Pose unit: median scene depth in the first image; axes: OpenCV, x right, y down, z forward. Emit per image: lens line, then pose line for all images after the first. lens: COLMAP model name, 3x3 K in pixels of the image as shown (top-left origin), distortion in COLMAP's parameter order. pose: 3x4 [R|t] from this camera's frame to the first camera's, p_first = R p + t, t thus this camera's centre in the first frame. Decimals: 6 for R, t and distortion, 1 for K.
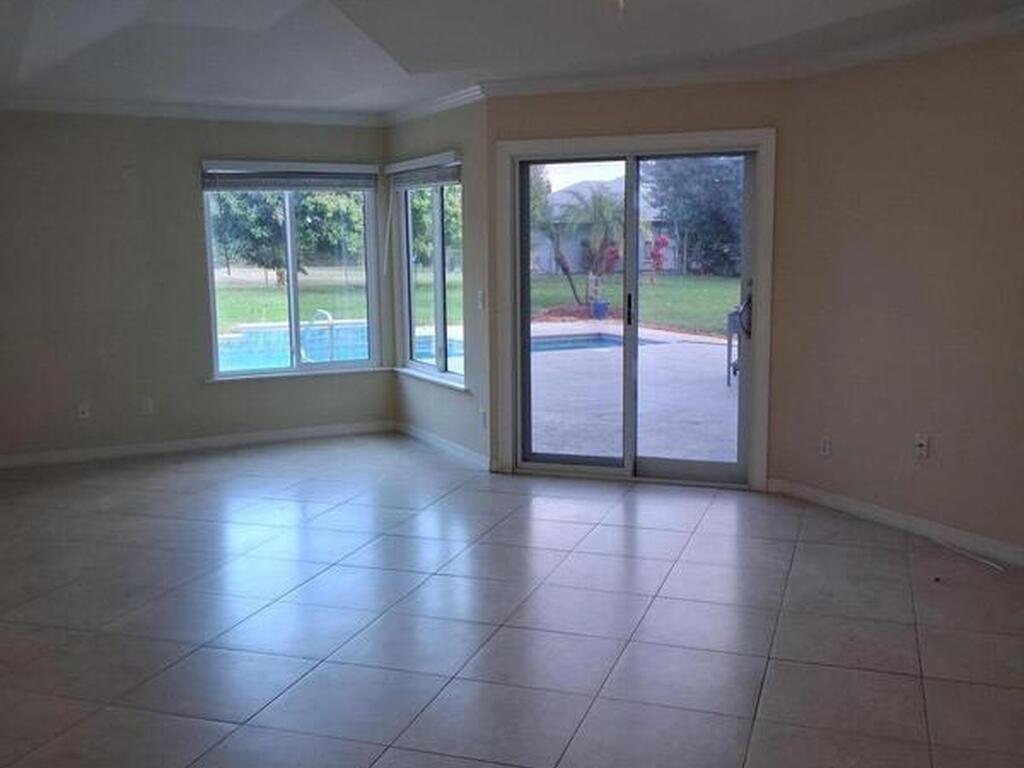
lens RADIAL K [[1023.2, 0, 507.5], [0, 1023.2, 369.4], [0, 0, 1]] dist [0.107093, -0.003157]
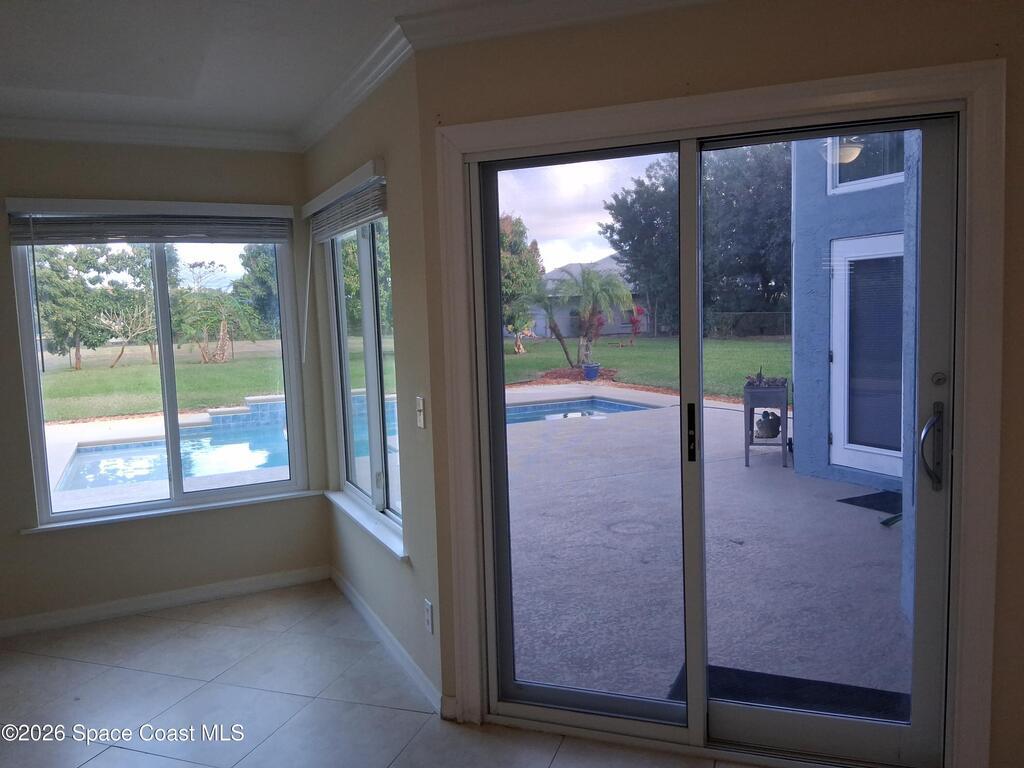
lens RADIAL K [[766.1, 0, 512.0], [0, 766.1, 384.0], [0, 0, 1]] dist [0.145722, -0.248238]
pose [[0.999736, -0.022566, -0.004425, 0.022144], [0.022413, 0.999234, -0.032077, -0.055325], [0.005146, 0.031970, 0.999476, 0.460609]]
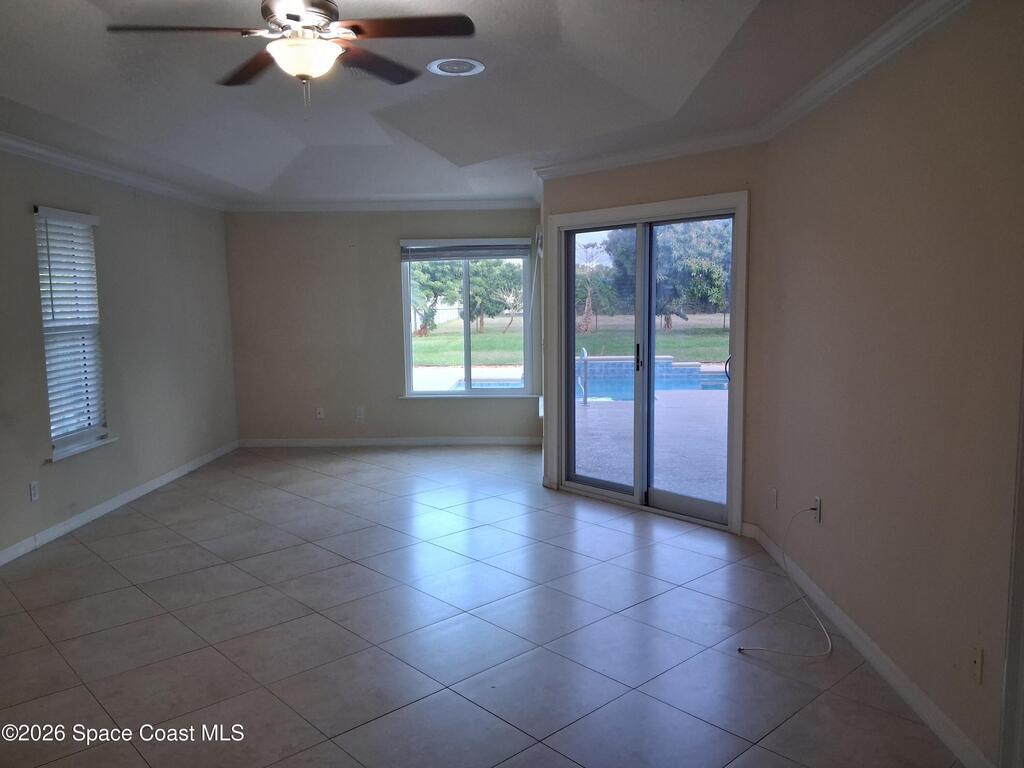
lens RADIAL K [[766.1, 0, 512.0], [0, 766.1, 384.0], [0, 0, 1]] dist [0.145722, -0.248238]
pose [[0.881495, 0.052263, -0.469292, 0.303039], [-0.055866, 0.998419, 0.006254, -0.020359], [0.468877, 0.020705, 0.883021, 0.139645]]
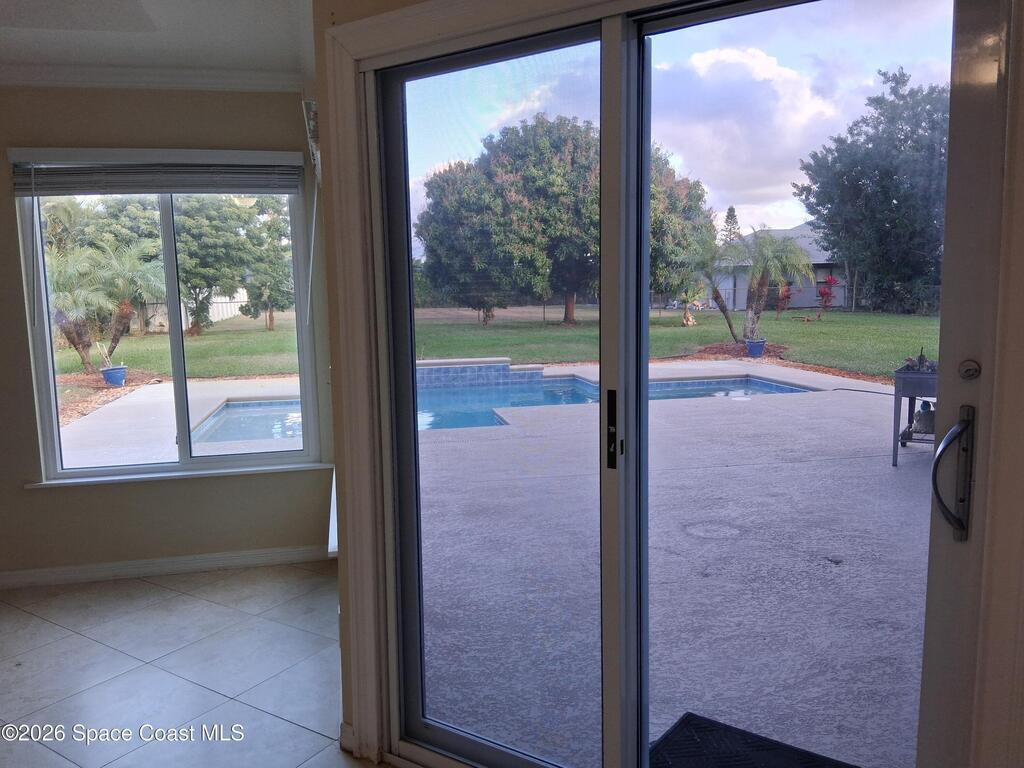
lens RADIAL K [[770.6, 0, 512.0], [0, 770.6, 384.0], [0, 0, 1]] dist [0.140398, -0.242923]
pose [[0.970458, 0.022048, -0.240260, 0.115837], [-0.021517, 0.999757, 0.004834, -0.057903], [0.240308, 0.000479, 0.970697, 0.541396]]
